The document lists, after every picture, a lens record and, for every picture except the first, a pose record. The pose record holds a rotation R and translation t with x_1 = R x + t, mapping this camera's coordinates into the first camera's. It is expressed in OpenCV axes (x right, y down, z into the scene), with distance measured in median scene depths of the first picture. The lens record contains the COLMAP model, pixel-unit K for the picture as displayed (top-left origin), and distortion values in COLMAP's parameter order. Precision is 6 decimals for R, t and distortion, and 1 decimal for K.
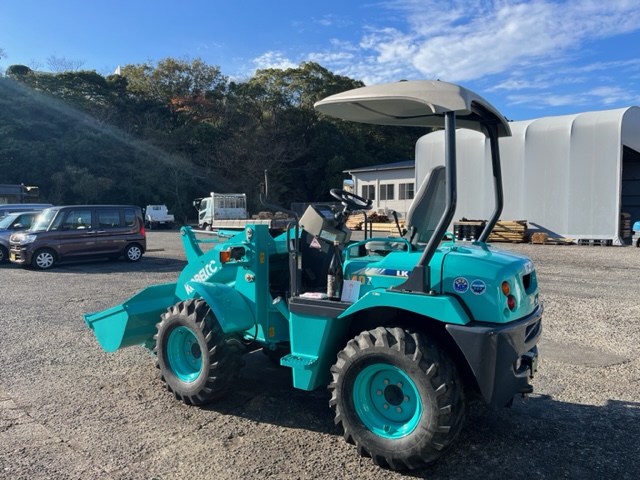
lens RADIAL K [[486.4, 0, 322.4], [0, 486.4, 240.6], [0, 0, 1]] dist [0.048726, -0.066965]
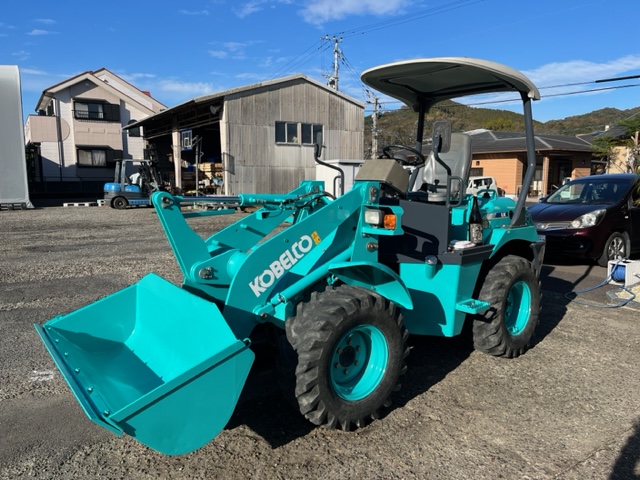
lens RADIAL K [[486.4, 0, 322.1], [0, 486.4, 240.3], [0, 0, 1]] dist [0.048726, -0.066965]
pose [[0.280810, -0.126196, 0.951431, -0.876287], [0.056546, 0.991771, 0.114857, -0.031245], [-0.958096, 0.021547, 0.285636, 0.765143]]
